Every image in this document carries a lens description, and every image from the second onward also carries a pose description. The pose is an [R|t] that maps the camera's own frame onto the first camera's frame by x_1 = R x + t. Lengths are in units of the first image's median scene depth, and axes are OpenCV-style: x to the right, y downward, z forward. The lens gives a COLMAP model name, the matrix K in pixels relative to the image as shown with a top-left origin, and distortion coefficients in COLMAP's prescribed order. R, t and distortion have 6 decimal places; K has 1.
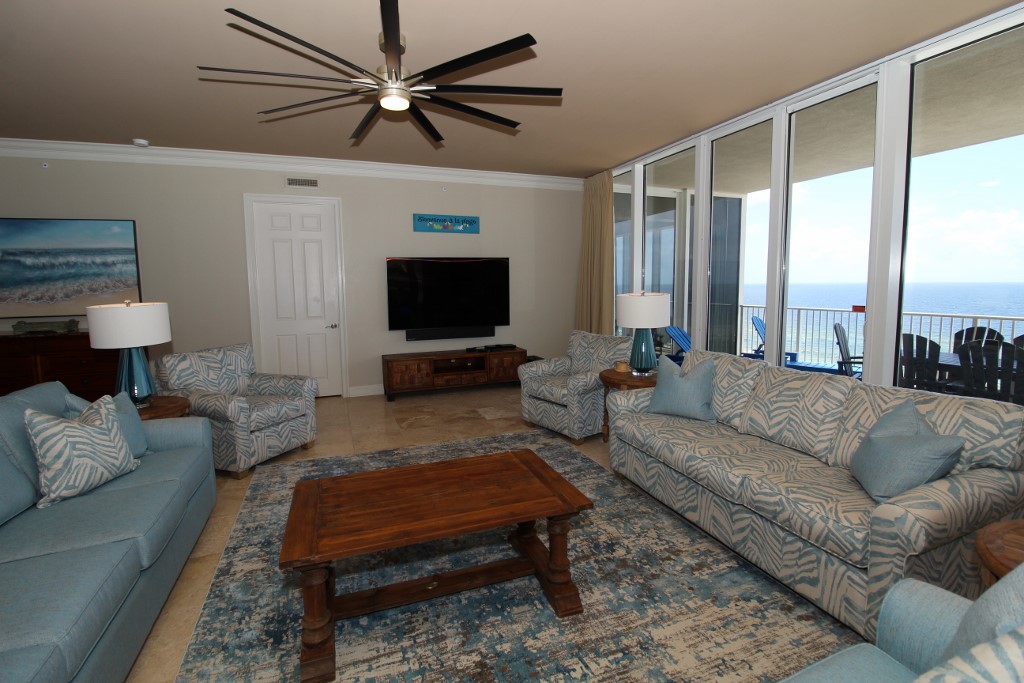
lens RADIAL K [[473.1, 0, 514.1], [0, 473.1, 327.8], [0, 0, 1]] dist [-0.000456, -0.013889]
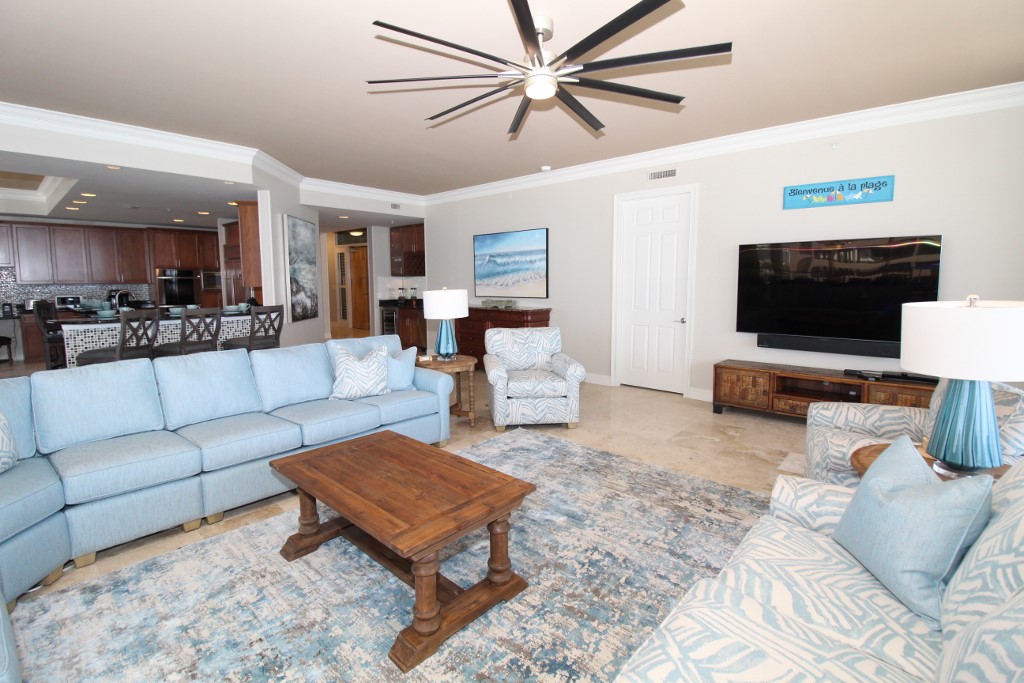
lens RADIAL K [[474.1, 0, 509.2], [0, 474.1, 323.4], [0, 0, 1]] dist [0.002341, -0.012636]
pose [[0.450223, 0.092223, -0.888141, 0.522936], [-0.081700, 0.994734, 0.061876, -0.048212], [0.889171, 0.044703, 0.455387, 0.429013]]
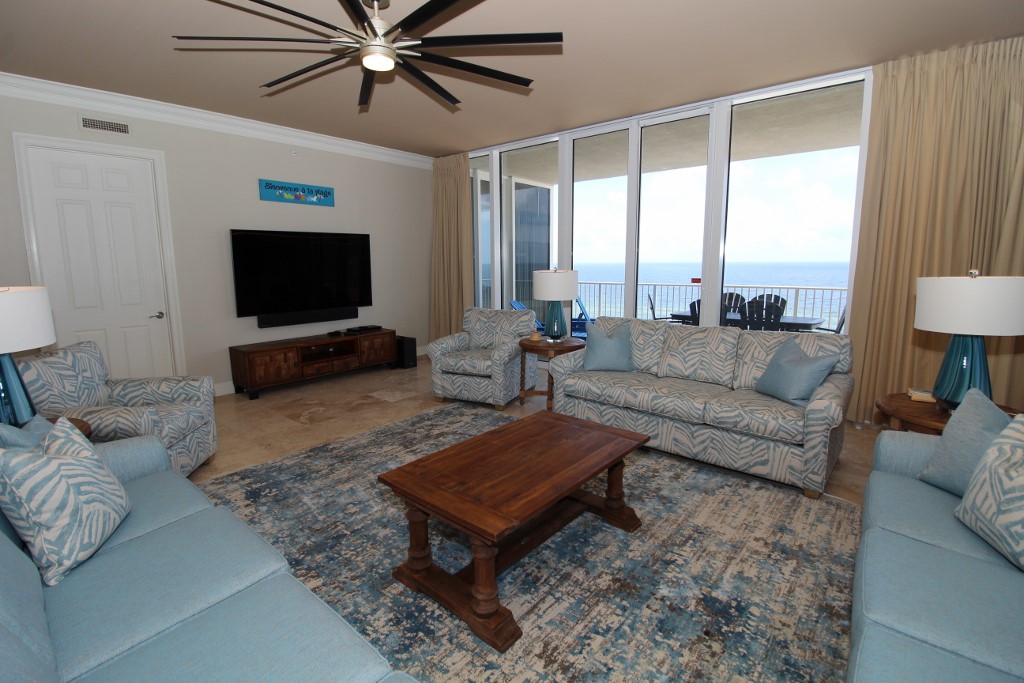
lens RADIAL K [[473.1, 0, 514.1], [0, 473.1, 327.8], [0, 0, 1]] dist [-0.000456, -0.013889]
pose [[0.875466, -0.062596, 0.479209, -0.408187], [0.041970, 0.997678, 0.053645, 0.000448], [-0.481454, -0.026852, 0.876060, 0.045233]]
